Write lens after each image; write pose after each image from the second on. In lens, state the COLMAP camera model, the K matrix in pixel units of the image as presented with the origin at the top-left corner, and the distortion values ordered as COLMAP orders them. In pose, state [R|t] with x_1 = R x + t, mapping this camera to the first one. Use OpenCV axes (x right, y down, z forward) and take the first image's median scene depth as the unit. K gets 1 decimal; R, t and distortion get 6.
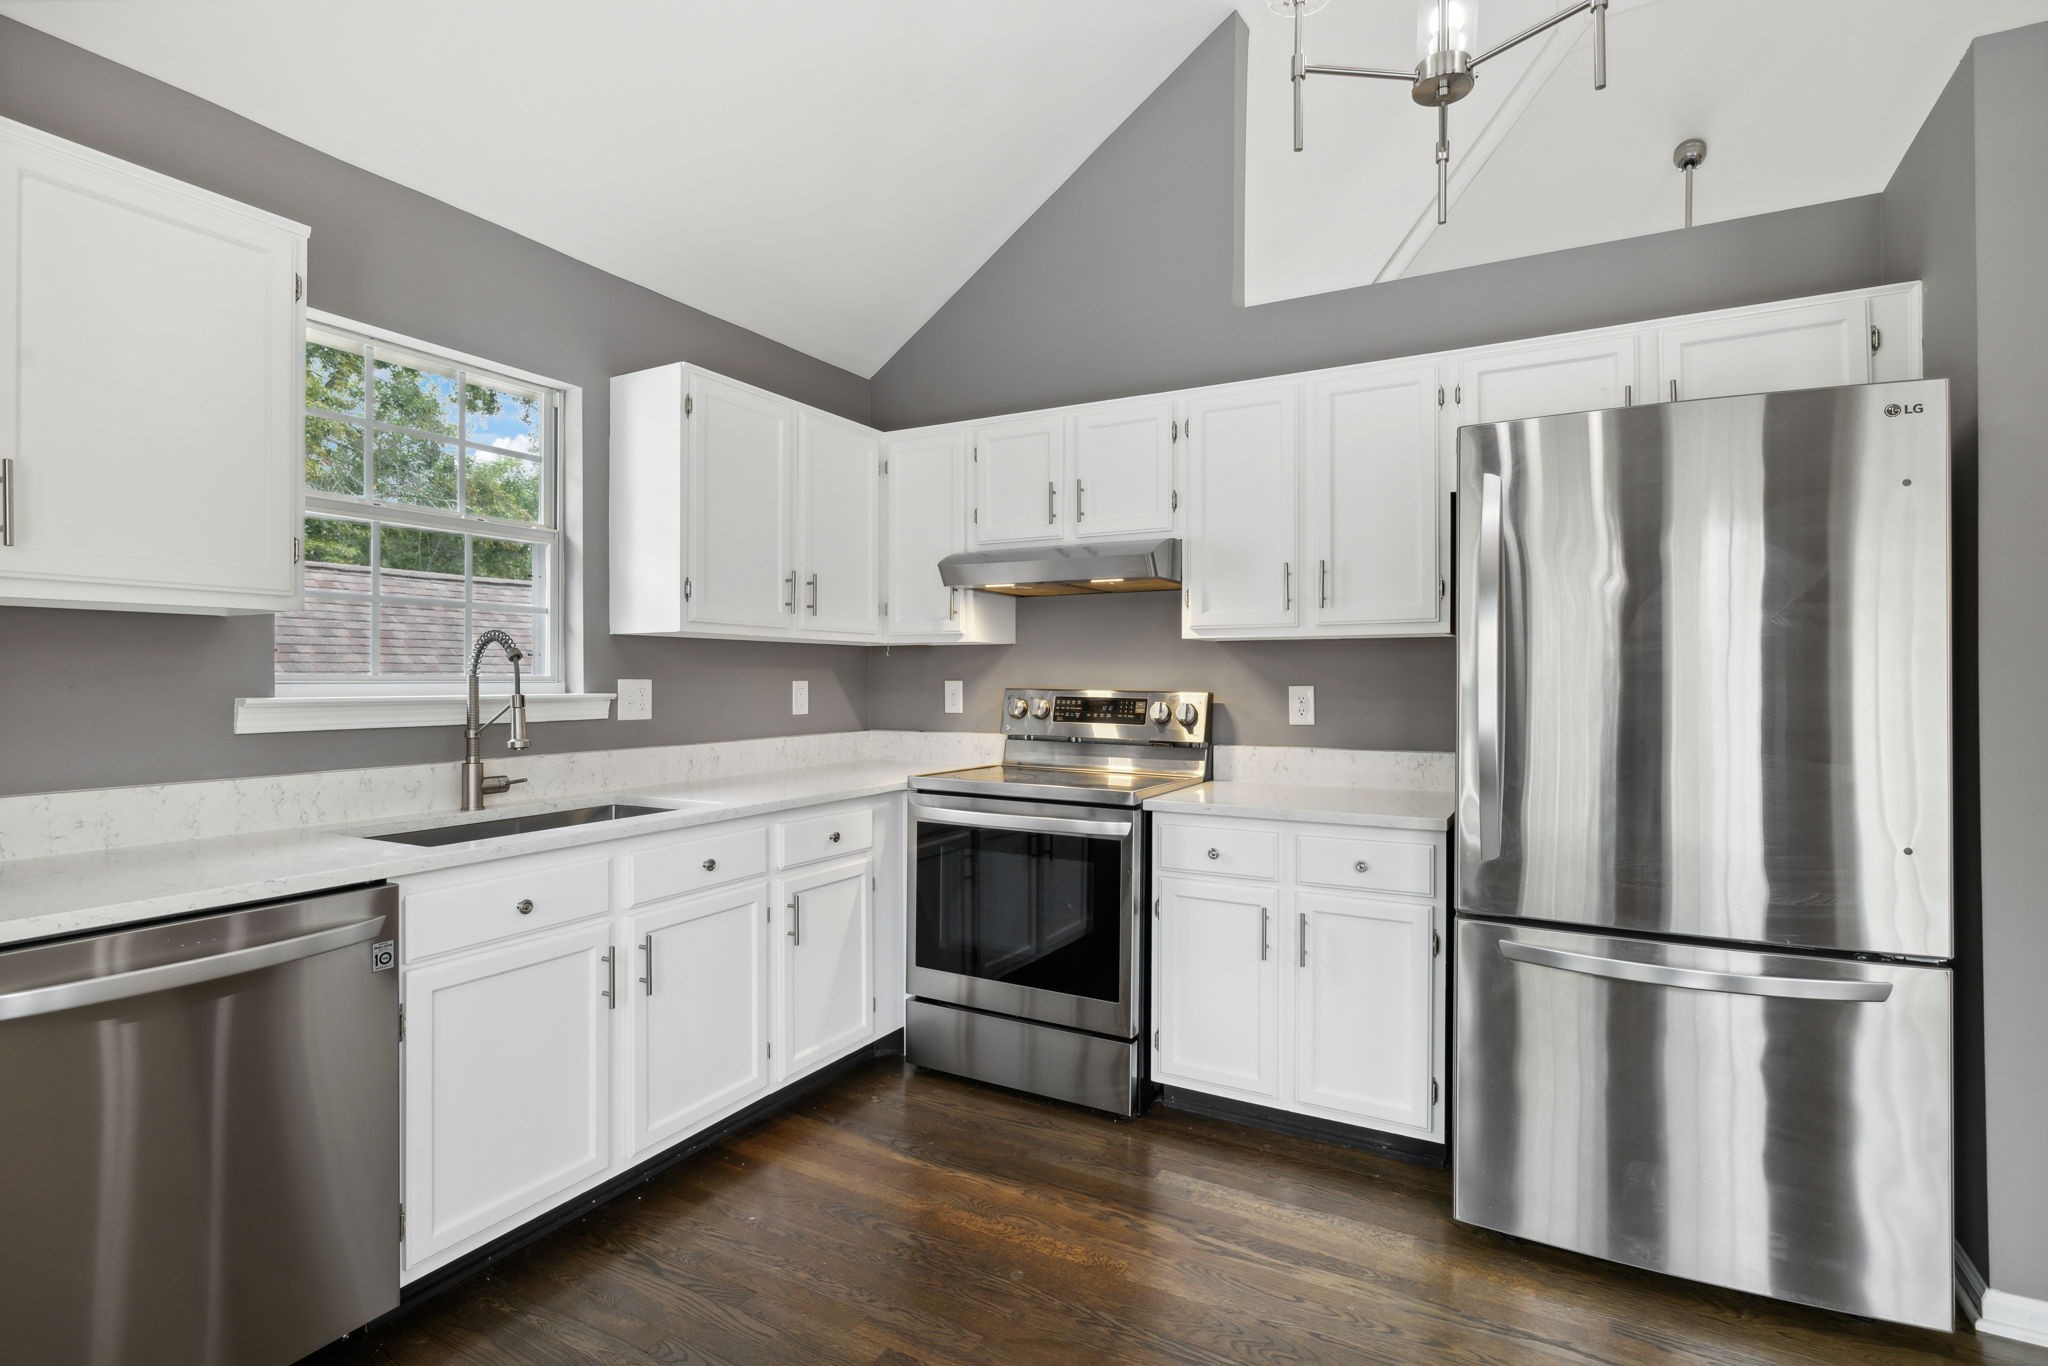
lens RADIAL K [[1004.4, 0, 1025.2], [0, 1004.4, 679.4], [0, 0, 1]] dist [-0.000888, -0.000370]
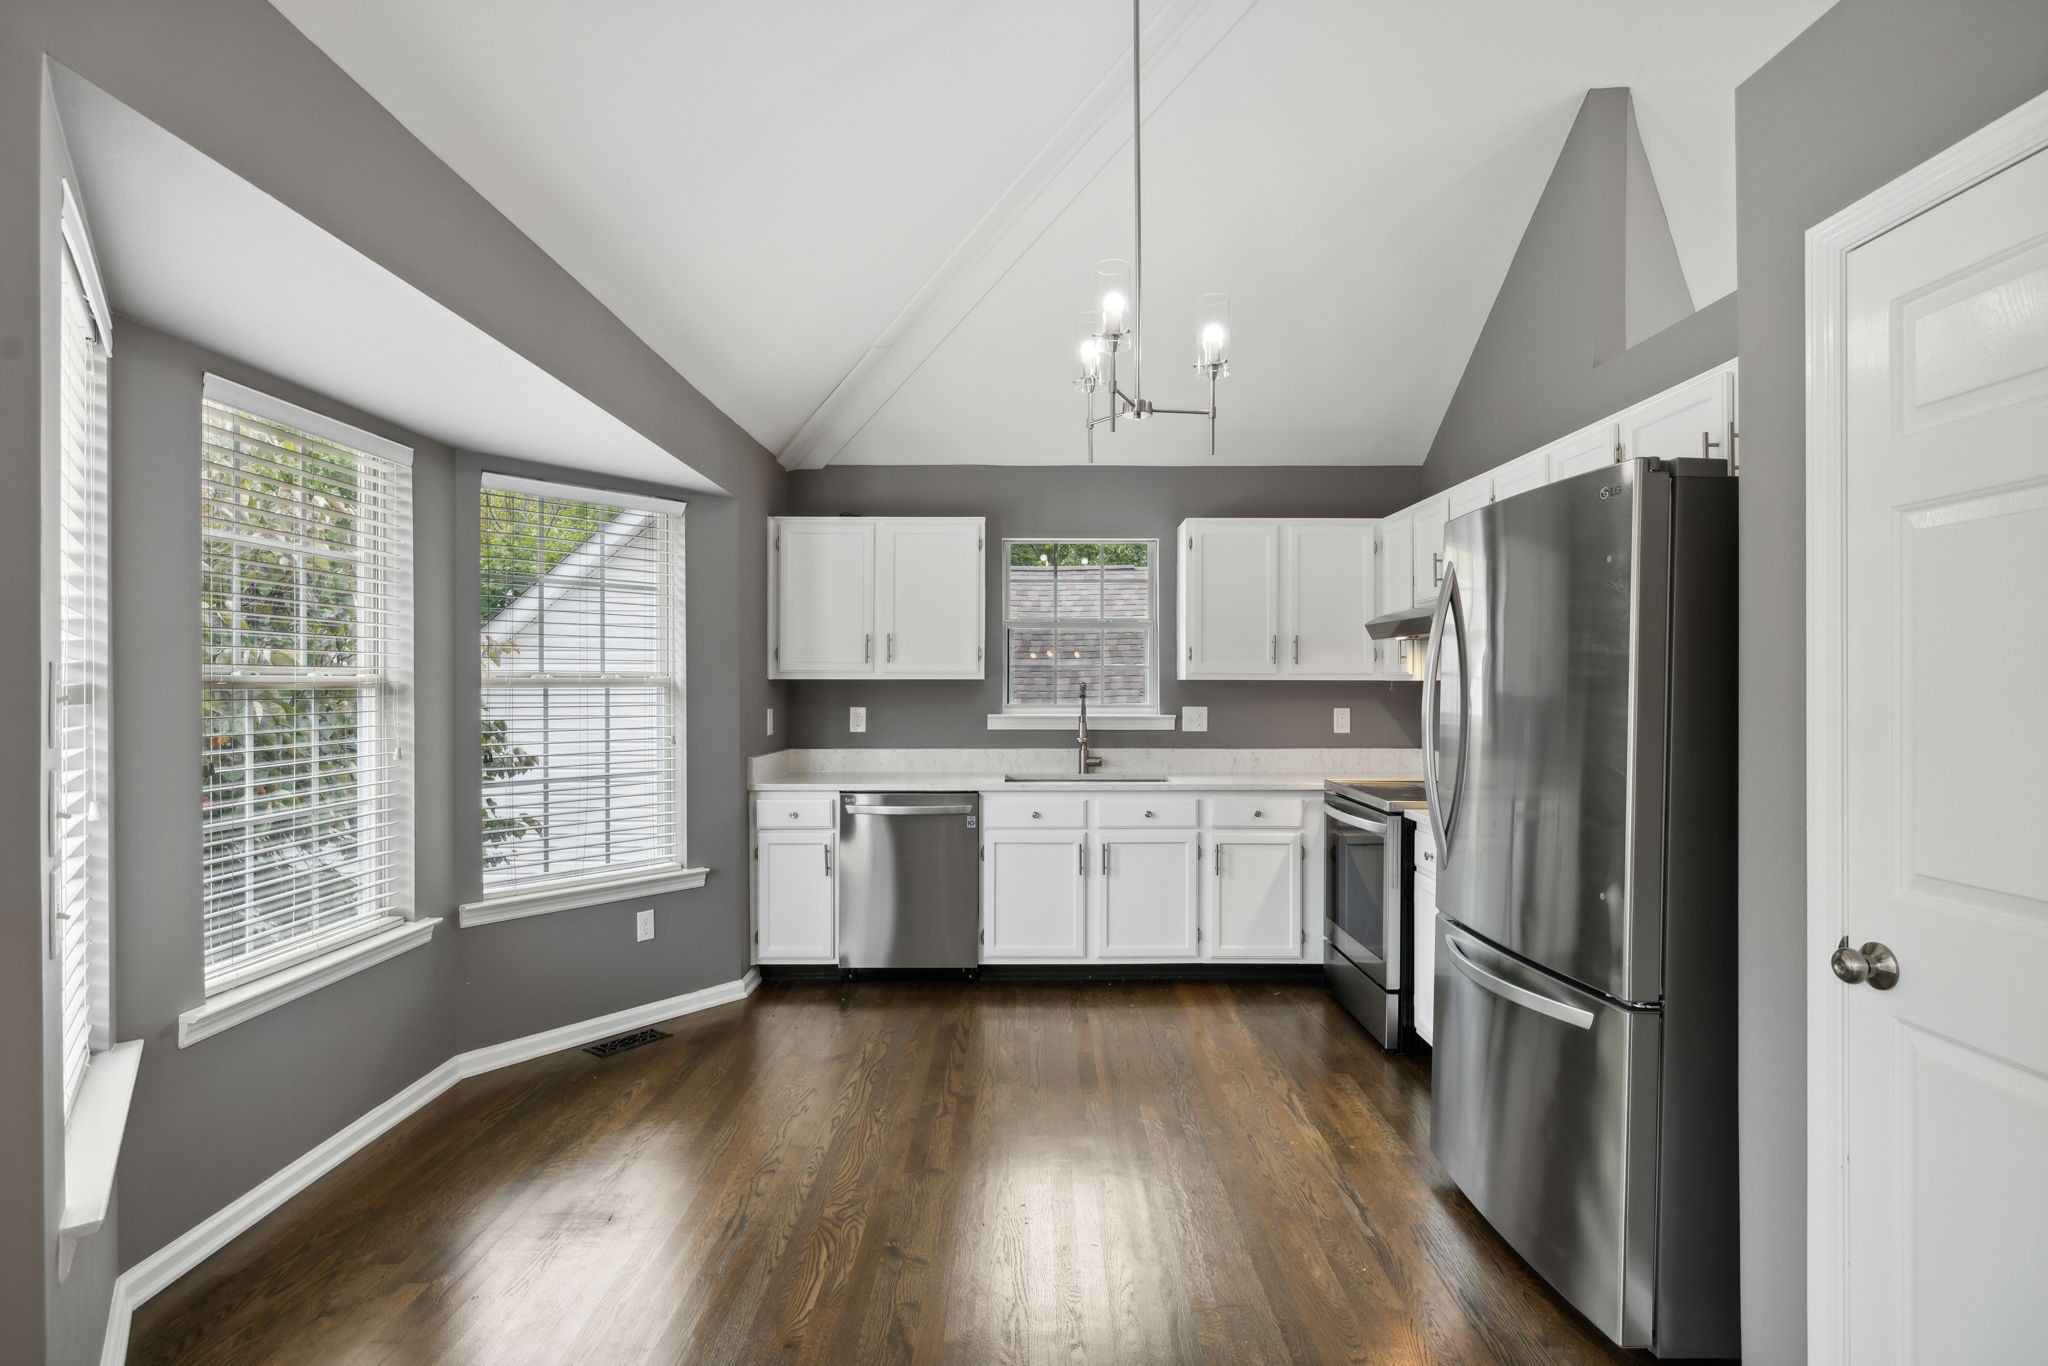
lens RADIAL K [[1004.4, 0, 1025.2], [0, 1004.4, 679.4], [0, 0, 1]] dist [-0.000888, -0.000370]
pose [[0.491045, -0.005066, -0.871119, 0.948521], [-0.002842, 0.999968, -0.007417, -0.033245], [0.871129, 0.006118, 0.491015, -0.052896]]
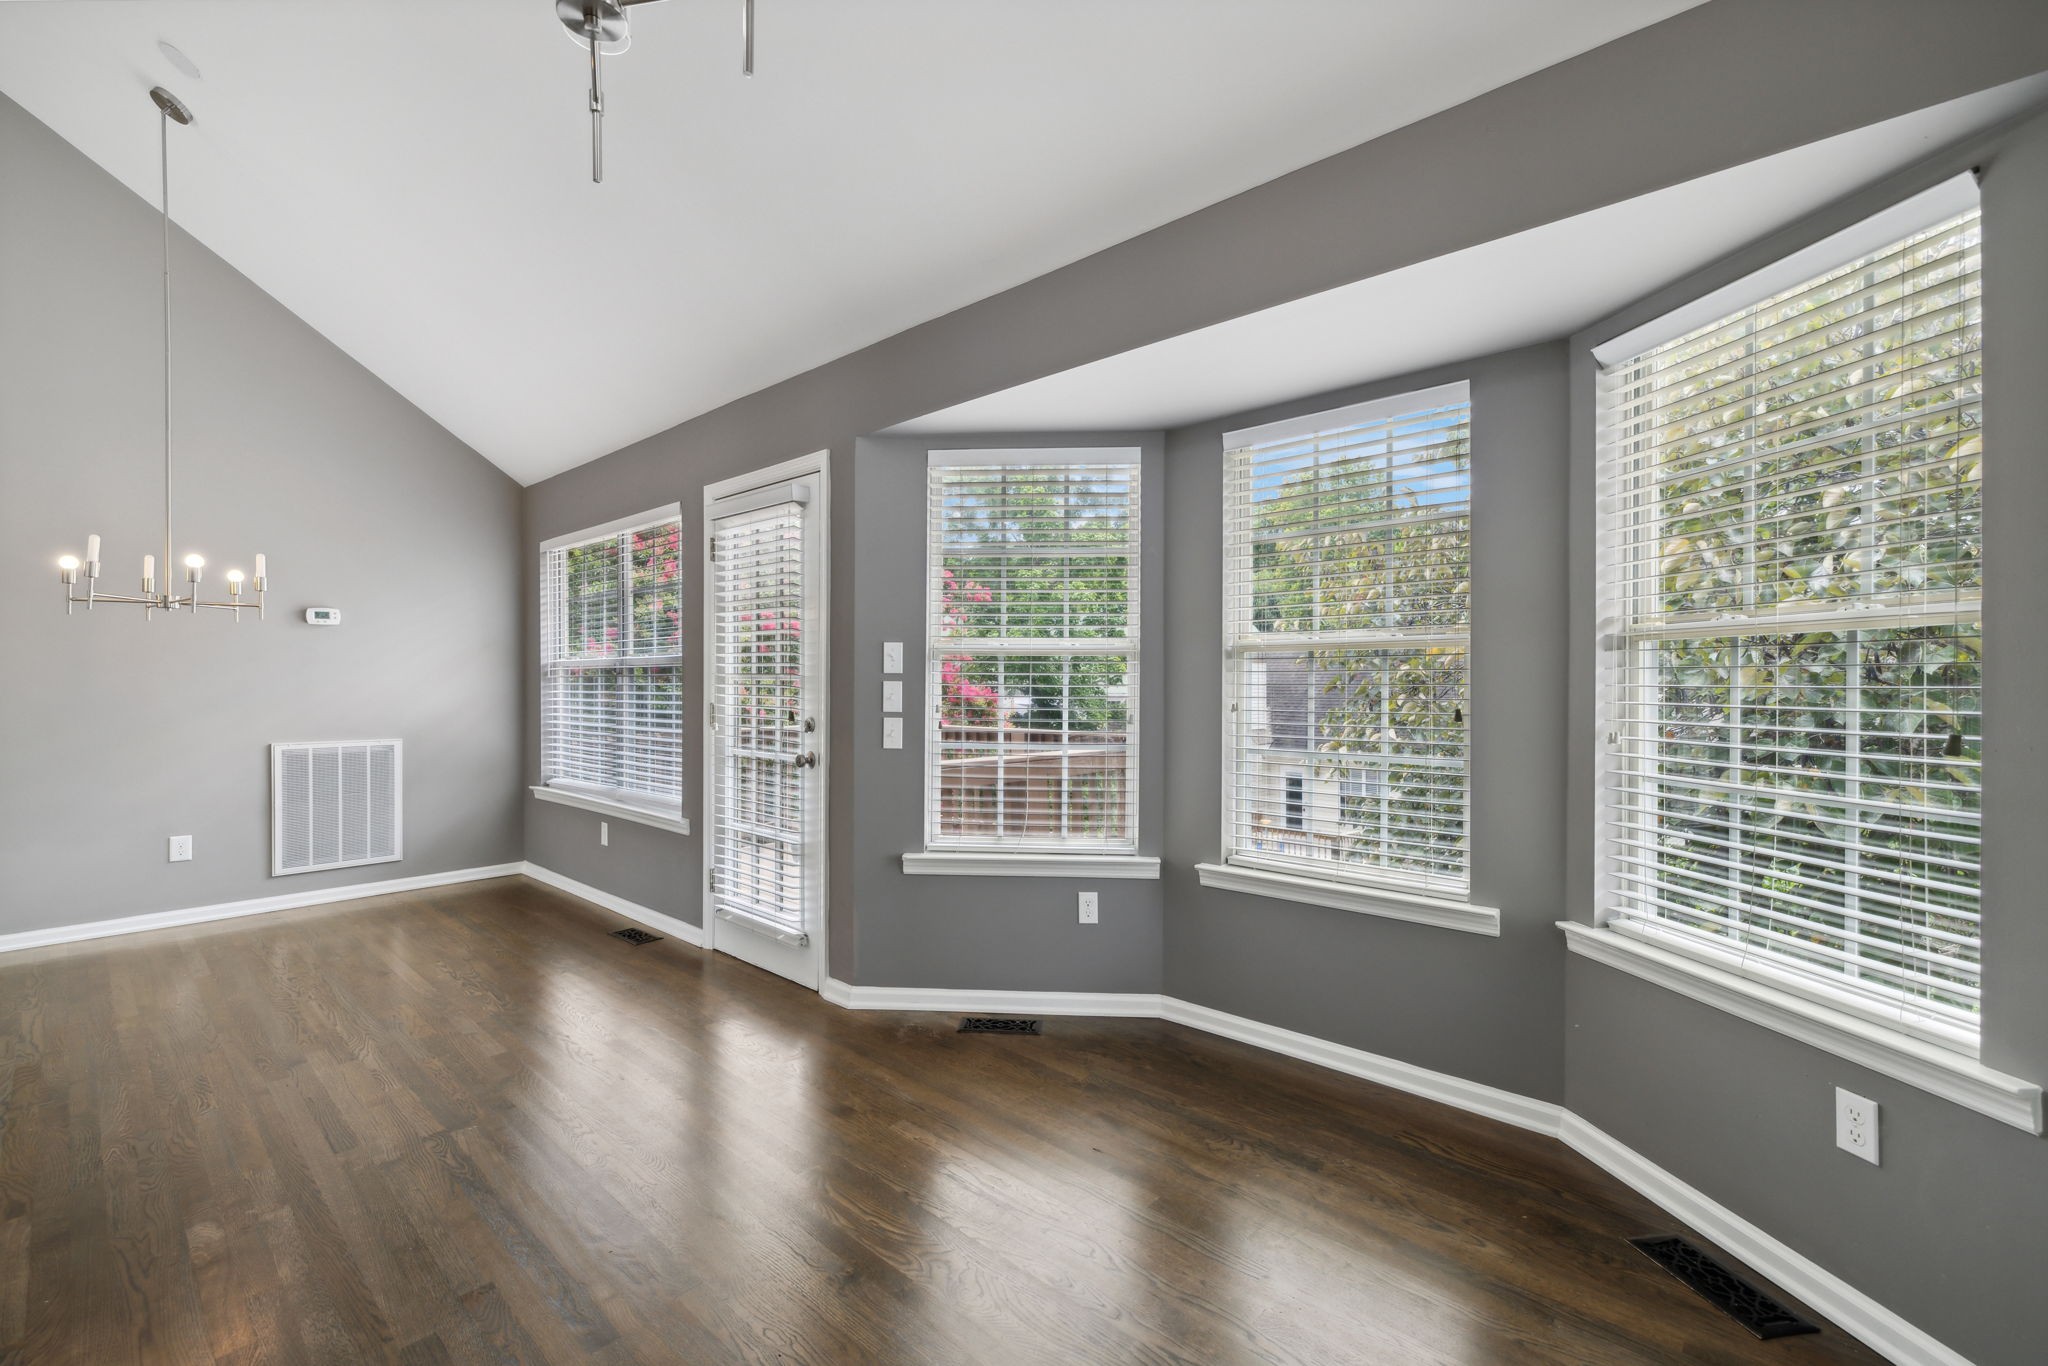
lens RADIAL K [[866.7, 0, 1020.2], [0, 866.7, 689.1], [0, 0, 1]] dist [-0.002156, 0.000257]
pose [[-0.976357, -0.002235, 0.216151, -0.062000], [0.000916, 0.999895, 0.014475, -0.000028], [-0.216161, 0.014331, -0.976253, 0.812457]]
